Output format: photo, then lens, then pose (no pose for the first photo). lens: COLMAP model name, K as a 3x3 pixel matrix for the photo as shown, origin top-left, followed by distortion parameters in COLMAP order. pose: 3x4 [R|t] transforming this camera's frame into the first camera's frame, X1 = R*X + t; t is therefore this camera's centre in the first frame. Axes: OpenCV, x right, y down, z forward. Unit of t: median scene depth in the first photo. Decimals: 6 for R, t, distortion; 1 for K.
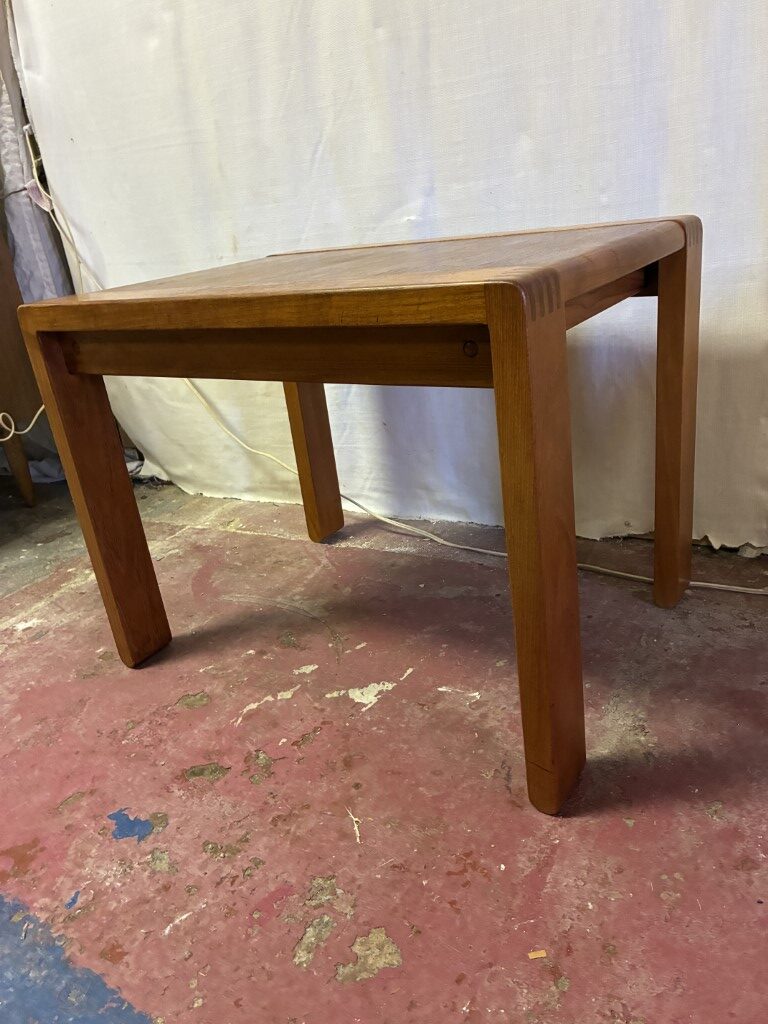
lens RADIAL K [[771.0, 0, 389.3], [0, 771.0, 505.6], [0, 0, 1]] dist [0.047510, -0.057557]
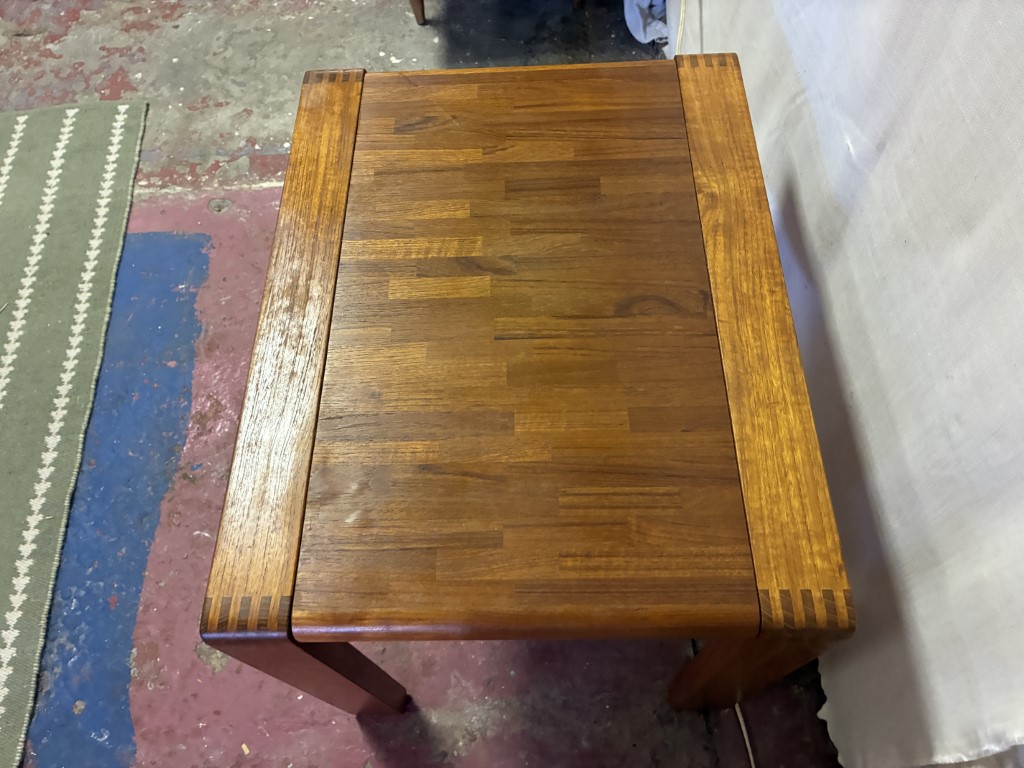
lens RADIAL K [[771.0, 0, 522.1], [0, 771.0, 377.7], [0, 0, 1]] dist [0.047510, -0.057557]
pose [[0.561608, 0.763976, -0.317707, 0.259297], [-0.332878, 0.560157, 0.758562, -0.765529], [0.757489, -0.320256, 0.568900, 0.446887]]
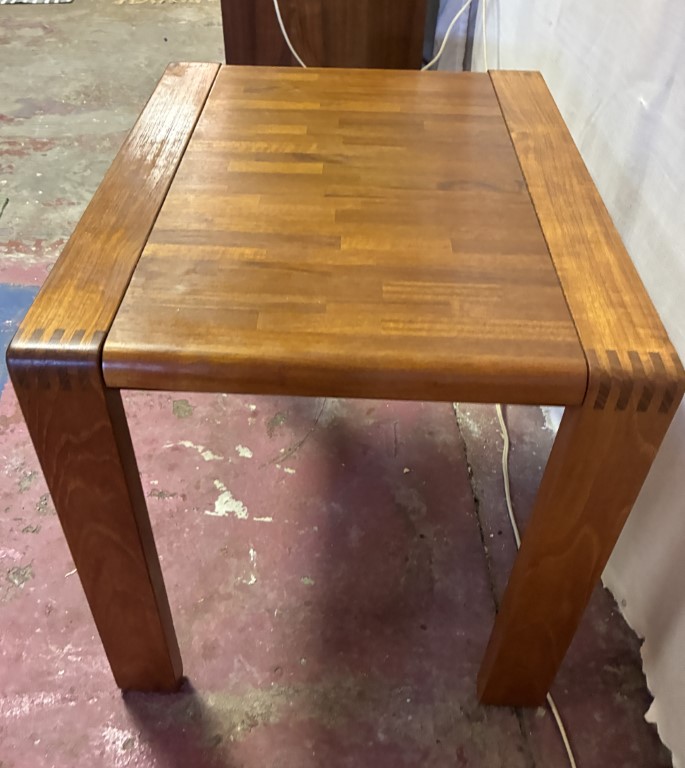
lens RADIAL K [[759.6, 0, 329.4], [0, 759.6, 391.6], [0, 0, 1]] dist [0.014635, 0.000000]
pose [[0.518908, 0.655529, -0.548649, 0.518110], [-0.393269, 0.752936, 0.527662, -0.501769], [0.758995, -0.058041, 0.648504, 0.355616]]
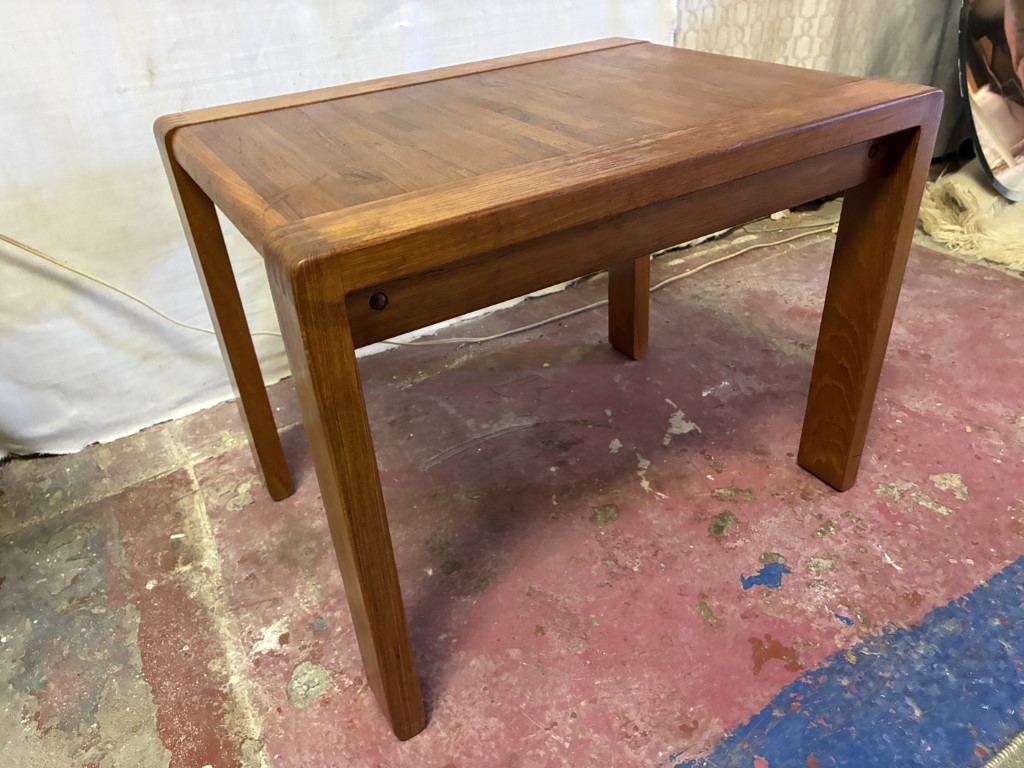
lens RADIAL K [[771.0, 0, 515.6], [0, 771.0, 375.8], [0, 0, 1]] dist [0.047510, -0.057557]
pose [[0.476877, -0.376775, 0.794122, -0.981268], [0.336839, 0.912831, 0.230823, -0.172350], [-0.811867, 0.157417, 0.562221, 0.481982]]
